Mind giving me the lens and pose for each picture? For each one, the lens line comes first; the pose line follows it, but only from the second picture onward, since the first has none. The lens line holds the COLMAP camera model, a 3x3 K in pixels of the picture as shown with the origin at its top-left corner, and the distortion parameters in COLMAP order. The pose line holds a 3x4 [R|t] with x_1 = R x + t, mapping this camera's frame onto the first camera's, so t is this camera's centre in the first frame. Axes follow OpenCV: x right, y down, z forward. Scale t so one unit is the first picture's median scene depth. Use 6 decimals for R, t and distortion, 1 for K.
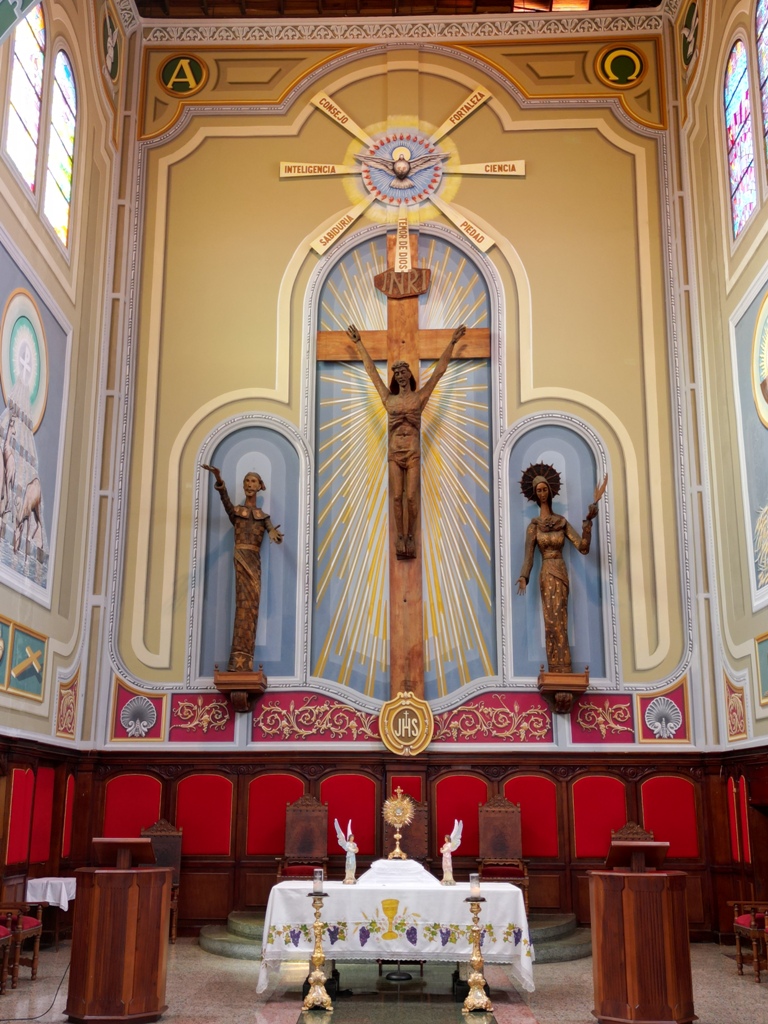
lens RADIAL K [[1151.1, 0, 384.0], [0, 1151.1, 512.0], [0, 0, 1]] dist [0.186207, -0.531431]
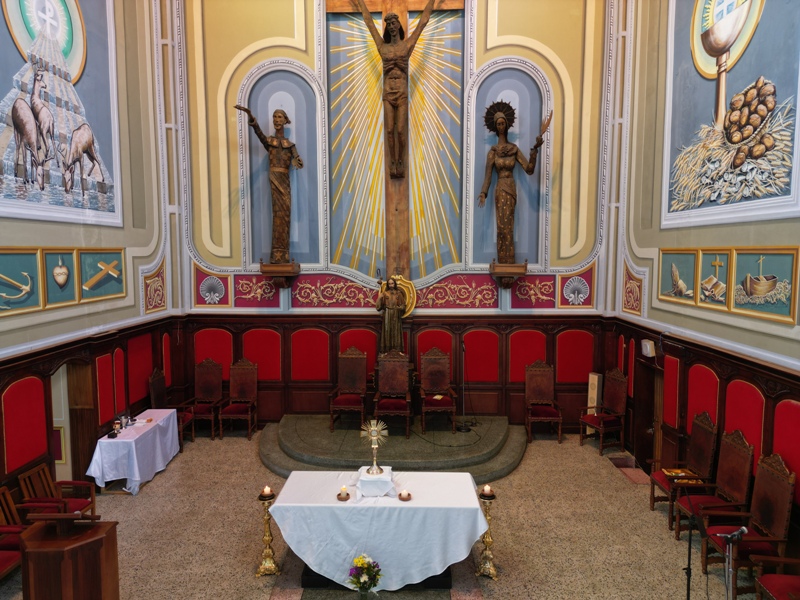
lens RADIAL K [[560.4, 0, 400.0], [0, 560.4, 300.0], [0, 0, 1]] dist [0.086946, -0.097039]
pose [[0.999983, -0.004754, -0.003323, 0.024524], [0.005591, 0.942640, 0.333764, -0.046024], [0.001545, -0.333777, 0.942651, 0.335844]]
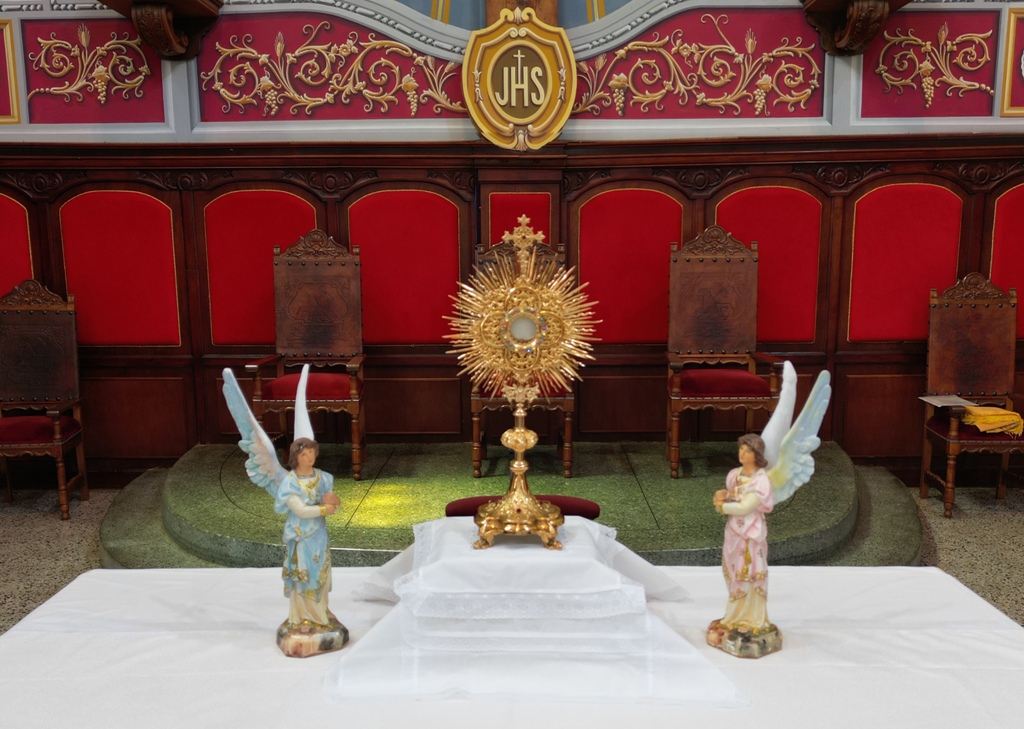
lens RADIAL K [[980.6, 0, 499.8], [0, 980.6, 417.4], [0, 0, 1]] dist [0.120235, -0.191189]
pose [[0.999829, -0.014119, 0.011946, 0.004055], [0.007731, 0.905836, 0.423558, 0.133288], [-0.016801, -0.423393, 0.905790, 0.566507]]
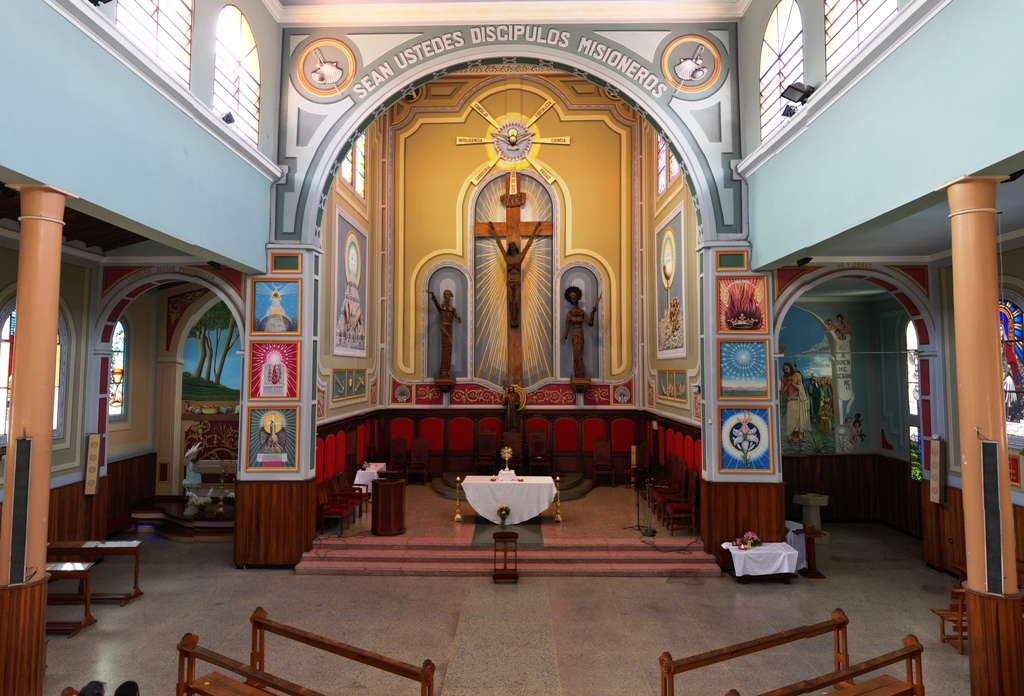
lens RADIAL K [[639.2, 0, 505.2], [0, 639.2, 328.4], [0, 0, 1]] dist [0.123982, -0.227036]
pose [[0.999955, -0.003759, -0.008723, 0.011808], [0.005328, 0.982252, 0.187491, -0.203290], [0.007863, -0.187529, 0.982228, -0.267305]]
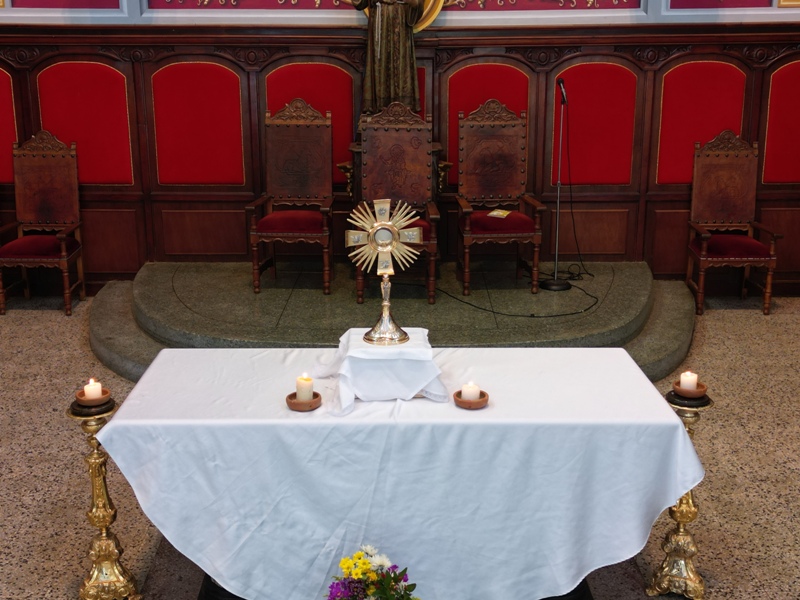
lens RADIAL K [[1019.7, 0, 400.0], [0, 1019.7, 300.0], [0, 0, 1]] dist [0.149587, -0.365468]
pose [[0.999541, -0.012742, 0.027472, 0.001355], [-0.002580, 0.868040, 0.496488, 0.060033], [-0.030173, -0.496331, 0.867609, 0.445041]]
